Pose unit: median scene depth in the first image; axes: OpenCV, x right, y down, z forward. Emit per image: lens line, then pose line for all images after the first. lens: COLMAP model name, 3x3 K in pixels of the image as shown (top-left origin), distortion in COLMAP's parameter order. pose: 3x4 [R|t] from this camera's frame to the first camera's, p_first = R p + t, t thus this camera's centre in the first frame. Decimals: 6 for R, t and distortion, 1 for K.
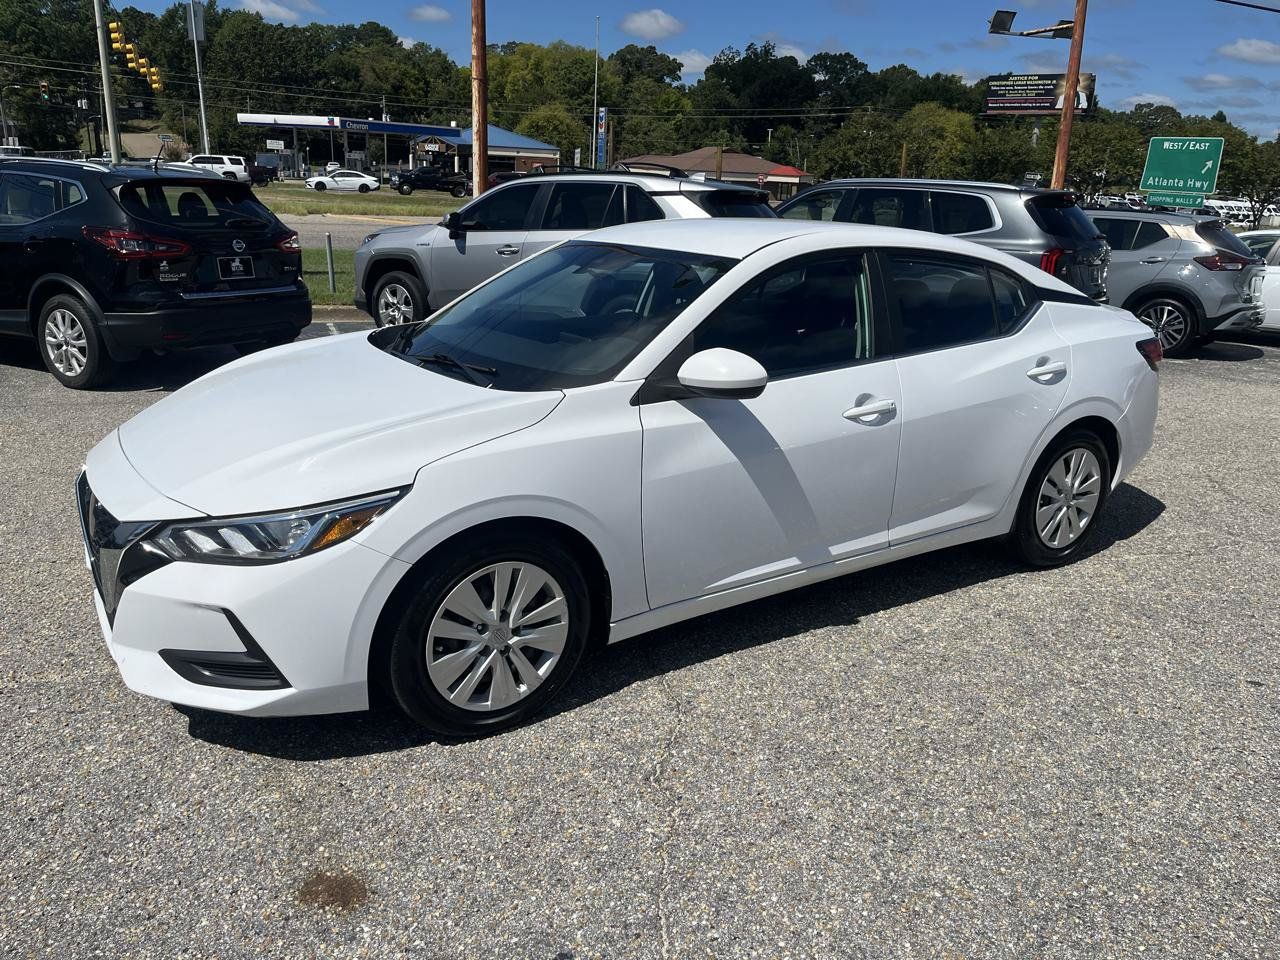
lens RADIAL K [[958.3, 0, 637.8], [0, 958.3, 481.7], [0, 0, 1]] dist [0.065350, -0.087206]
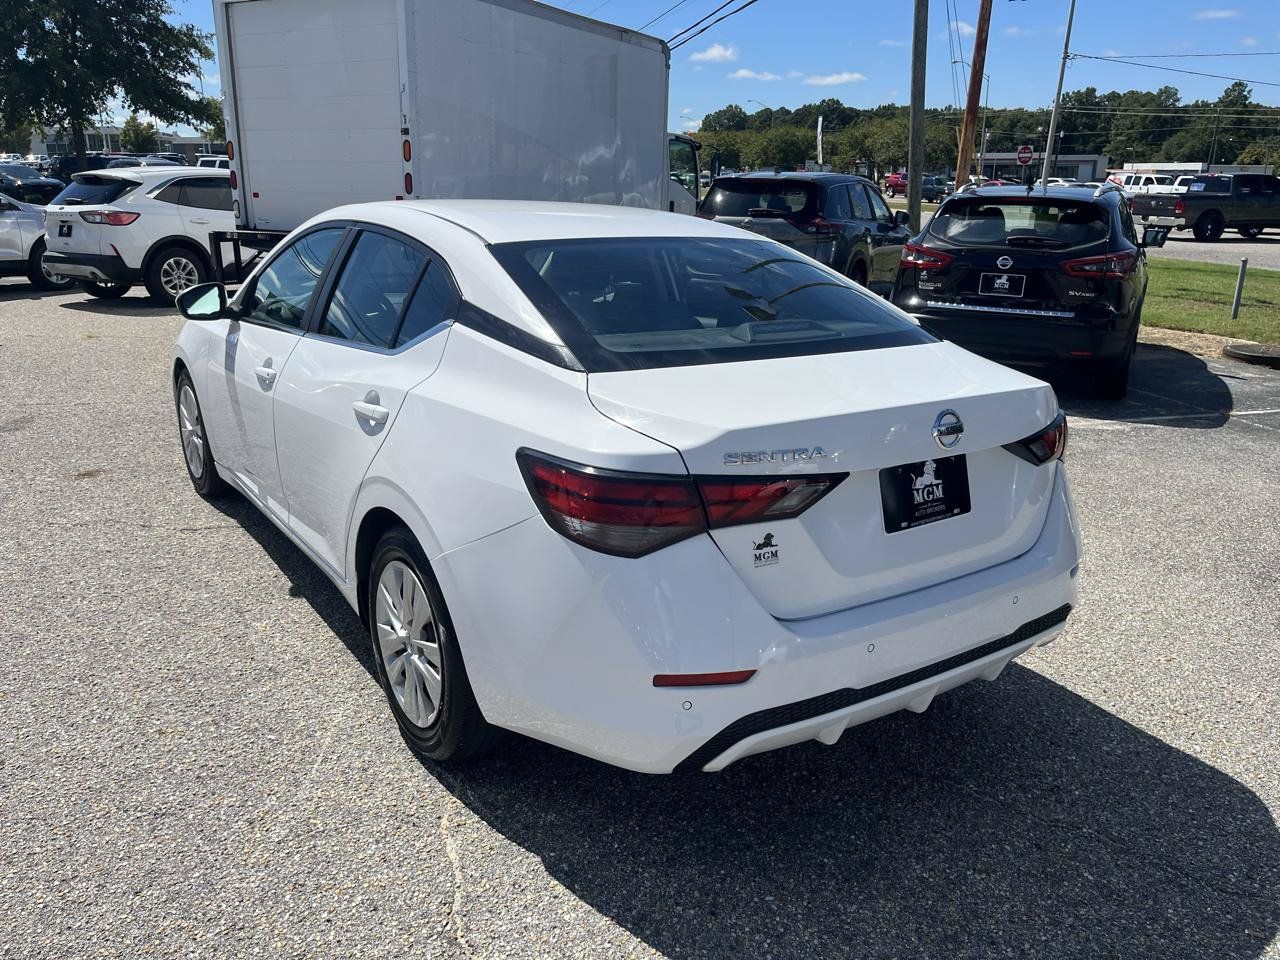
lens RADIAL K [[958.3, 0, 637.8], [0, 958.3, 481.7], [0, 0, 1]] dist [0.065350, -0.087206]
pose [[0.025070, 0.257430, -0.965972, 0.566936], [-0.310581, 0.920465, 0.237242, -0.149707], [0.950216, 0.294064, 0.103029, 0.583615]]
